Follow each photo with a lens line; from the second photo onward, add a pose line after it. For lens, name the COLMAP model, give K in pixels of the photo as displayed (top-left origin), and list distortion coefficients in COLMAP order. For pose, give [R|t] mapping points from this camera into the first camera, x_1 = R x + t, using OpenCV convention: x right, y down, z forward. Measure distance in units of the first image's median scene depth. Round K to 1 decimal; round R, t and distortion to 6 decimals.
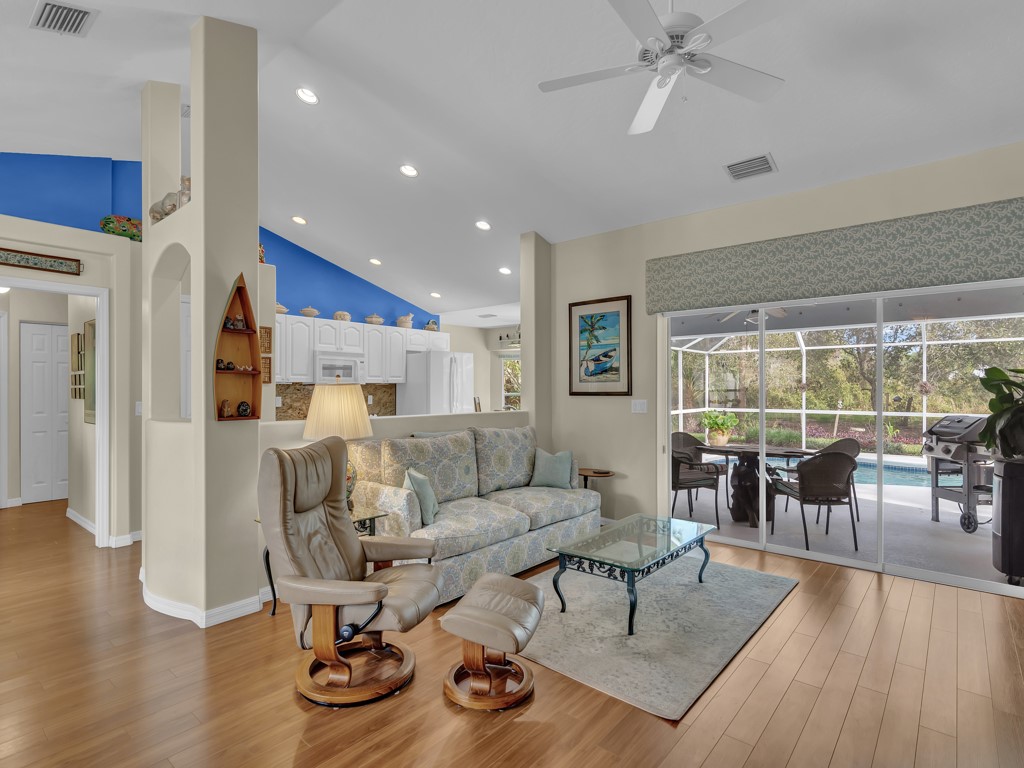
lens RADIAL K [[523.8, 0, 507.7], [0, 523.8, 391.4], [0, 0, 1]] dist [-0.004121, -0.000565]
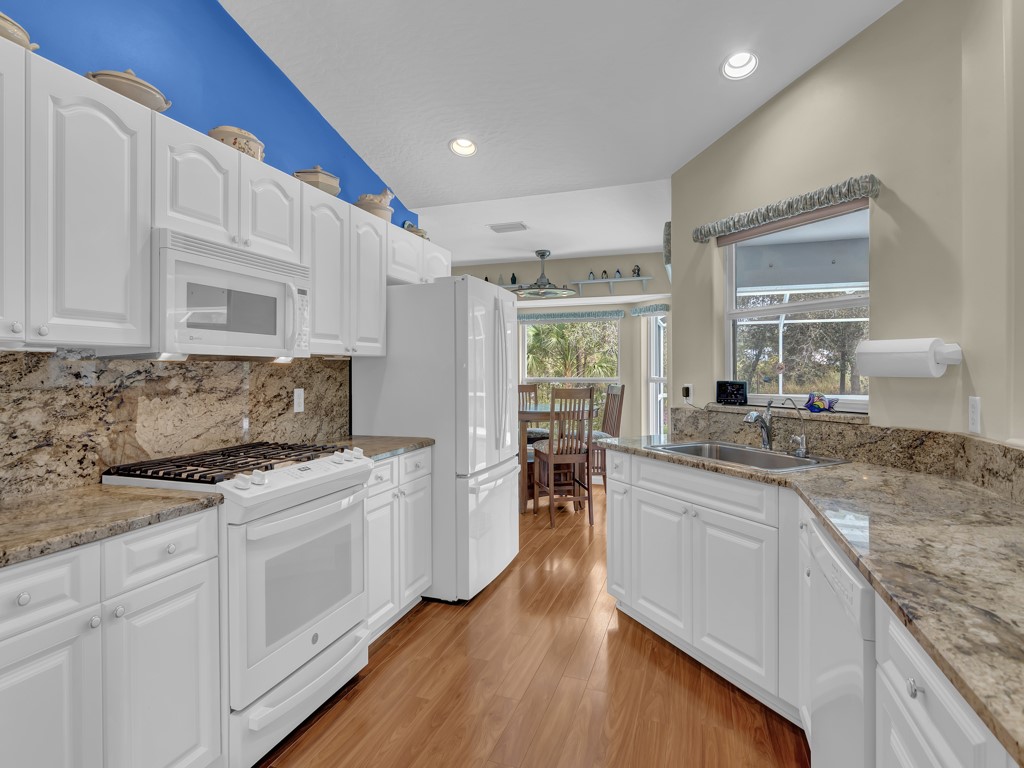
lens RADIAL K [[537.7, 0, 508.4], [0, 537.7, 369.5], [0, 0, 1]] dist [-0.002045, -0.000487]
pose [[0.933513, -0.002030, 0.358539, -0.376110], [0.004505, 0.999971, -0.006068, -0.004236], [-0.358516, 0.007280, 0.933495, 0.851870]]
